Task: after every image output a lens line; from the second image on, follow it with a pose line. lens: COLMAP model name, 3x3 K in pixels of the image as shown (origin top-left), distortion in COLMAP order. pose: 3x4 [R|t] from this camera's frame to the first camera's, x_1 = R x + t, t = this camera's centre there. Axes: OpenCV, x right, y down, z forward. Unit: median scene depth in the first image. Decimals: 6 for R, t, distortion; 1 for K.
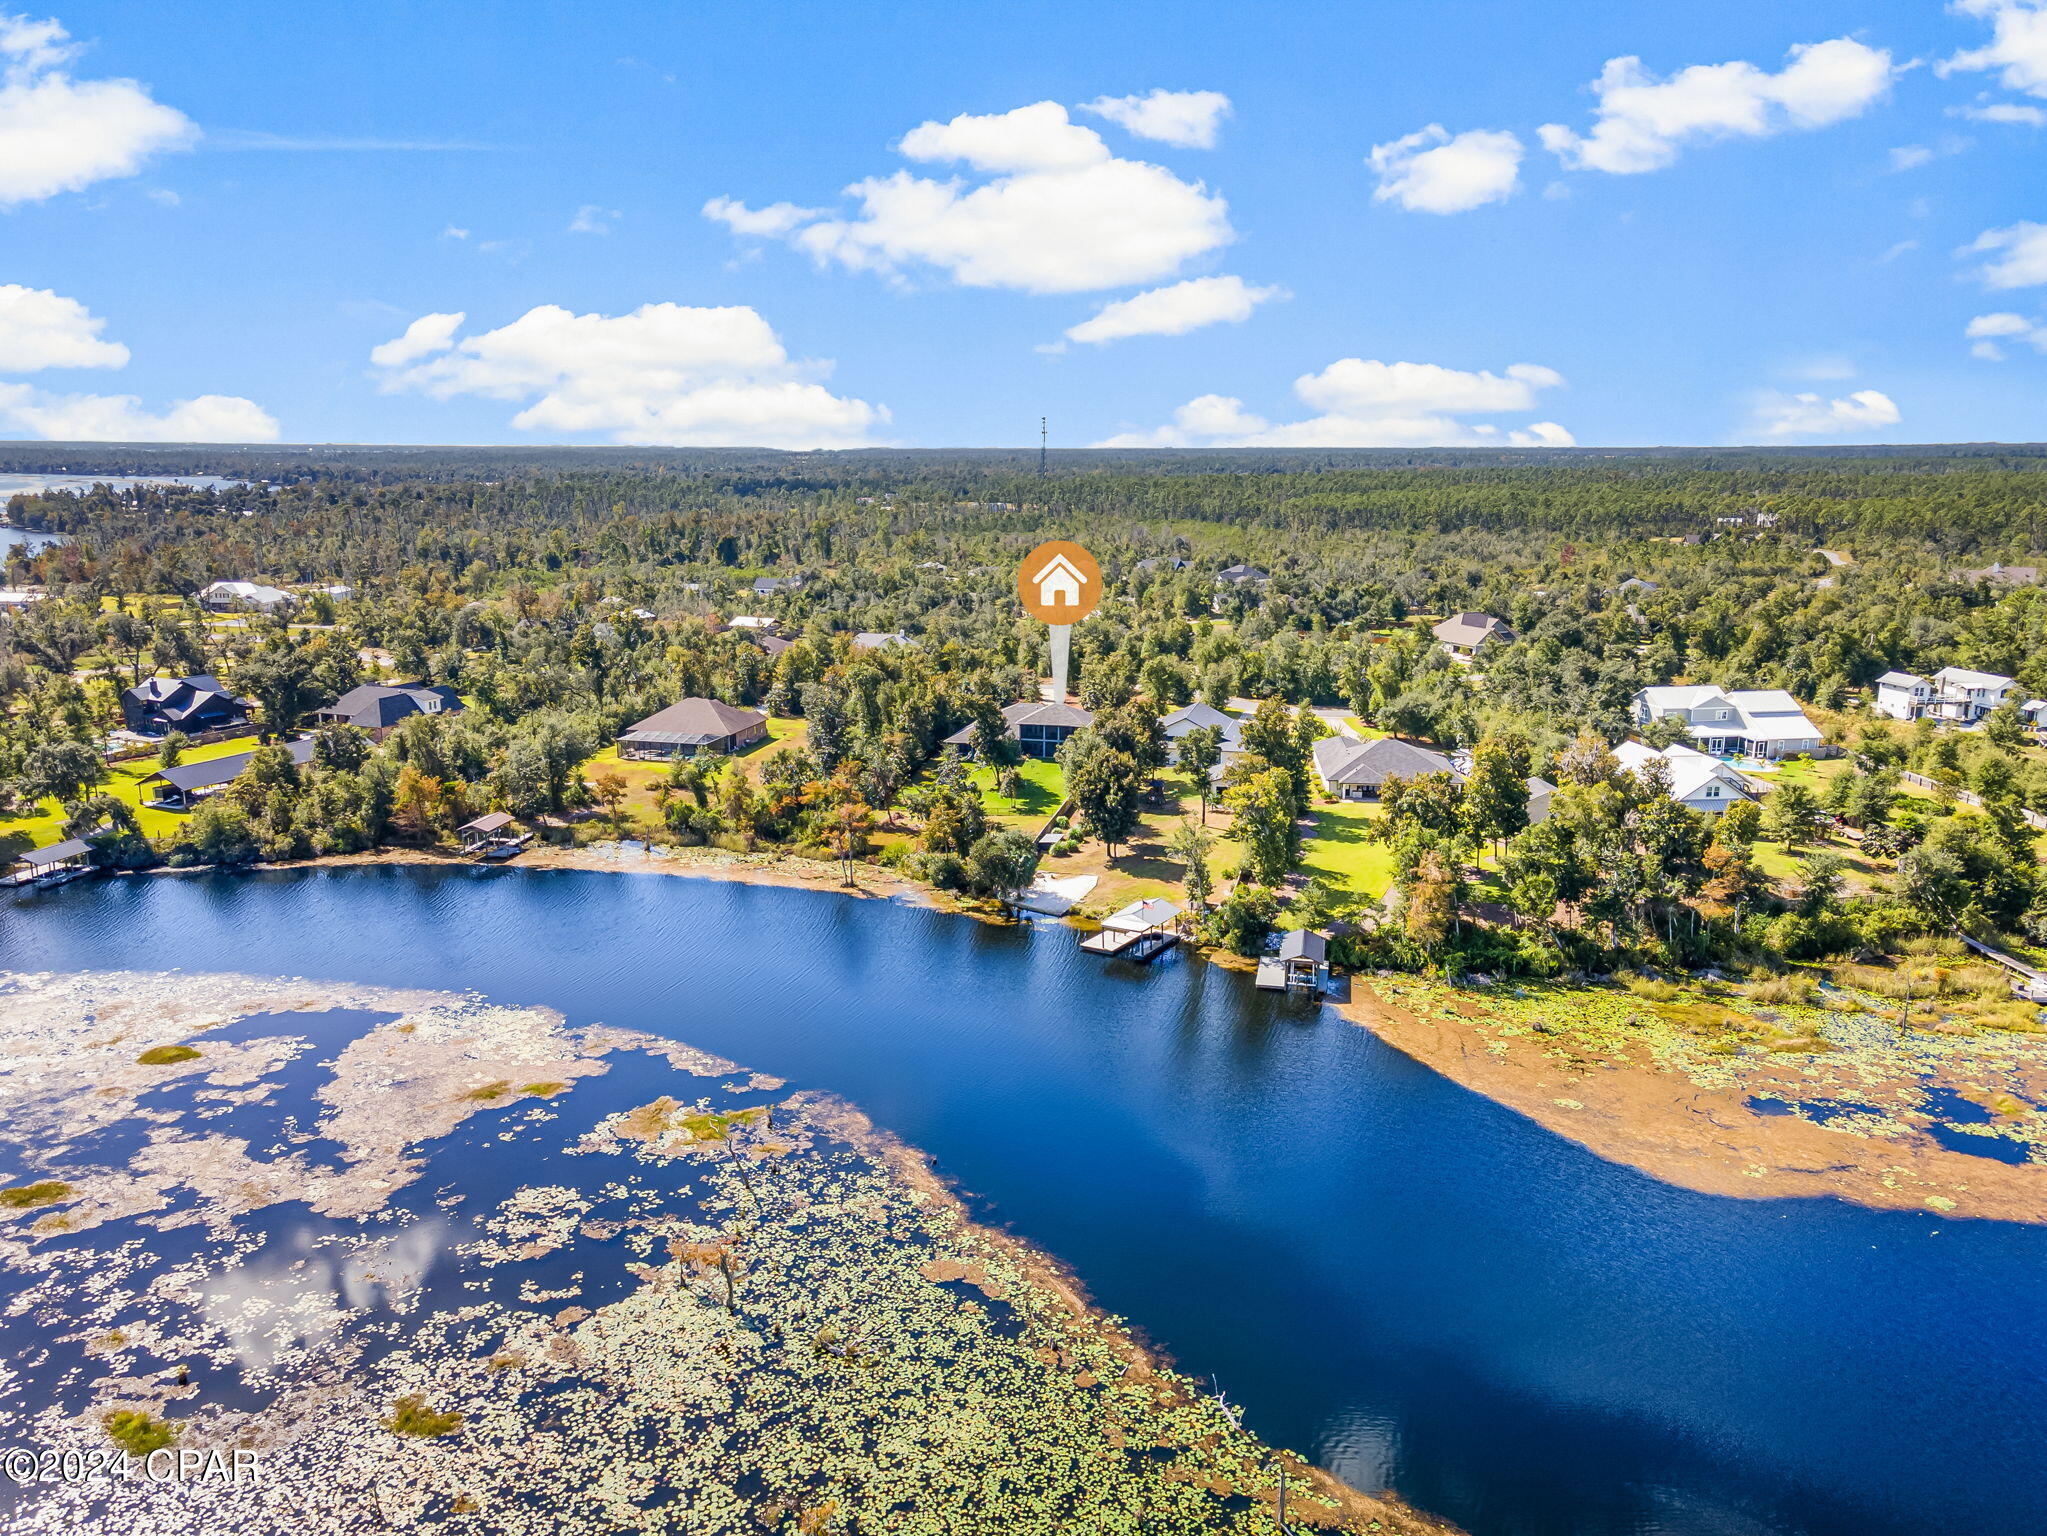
lens RADIAL K [[1543.4, 0, 1019.9], [0, 1543.4, 745.4], [0, 0, 1]] dist [0.012457, 0.052203]
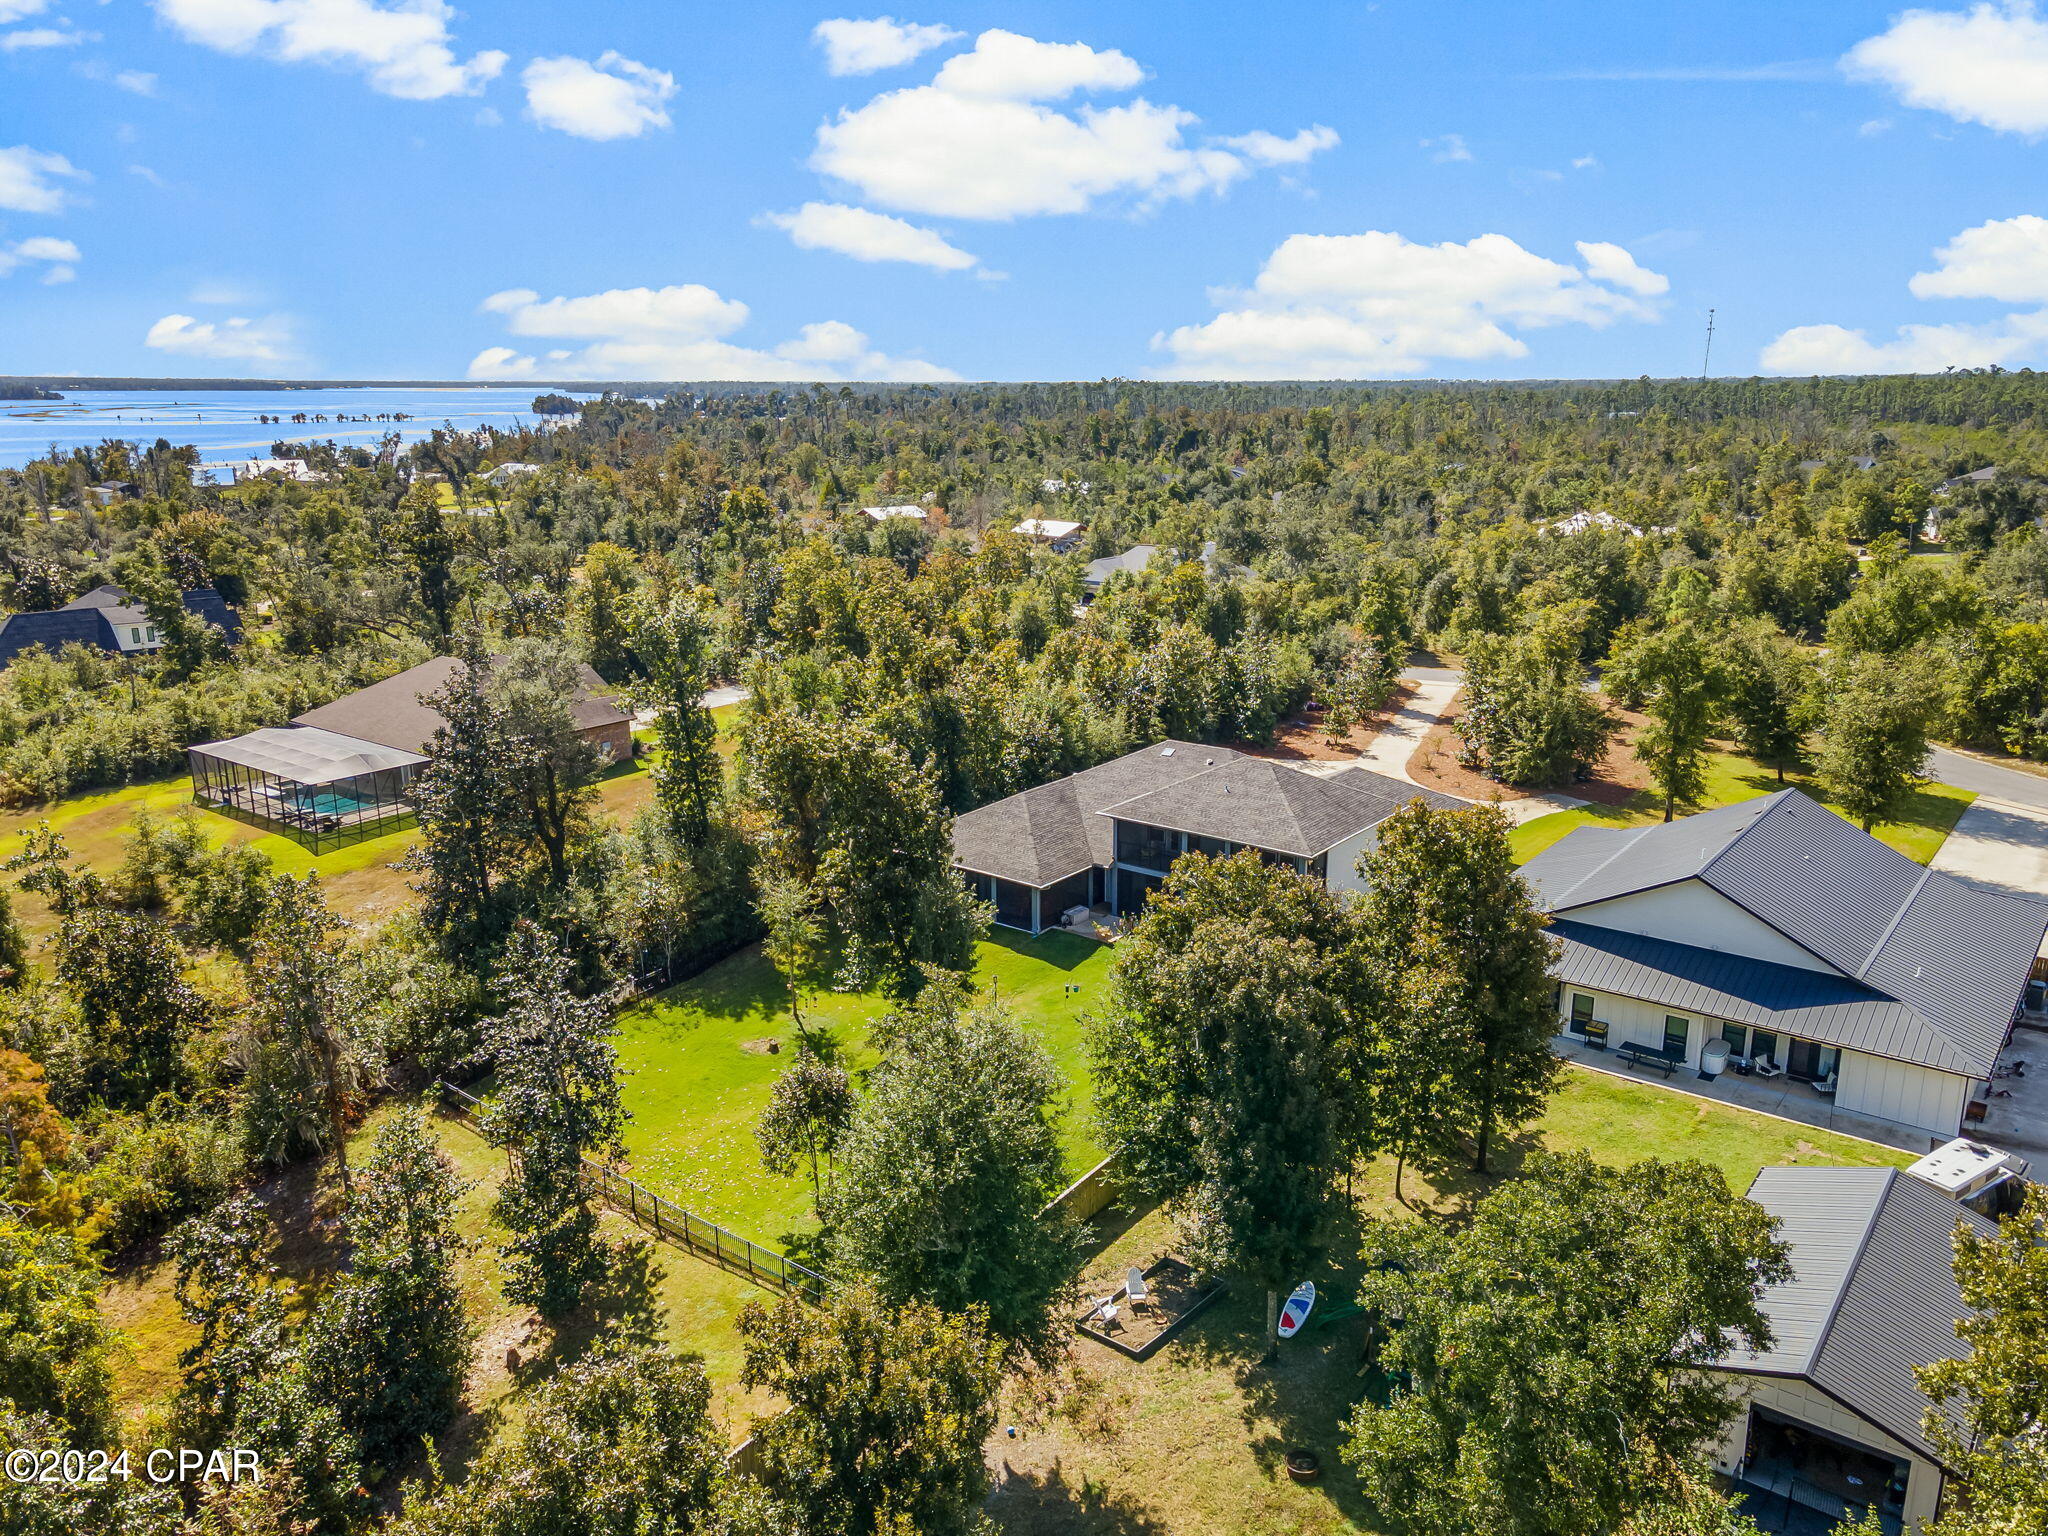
lens RADIAL K [[1544.2, 0, 1020.4], [0, 1544.2, 745.4], [0, 0, 1]] dist [0.012457, 0.052203]
pose [[0.918077, 0.086696, -0.386805, 0.071840], [-0.071594, 0.996008, 0.053310, -0.031061], [0.389882, -0.021250, 0.920619, 0.512630]]
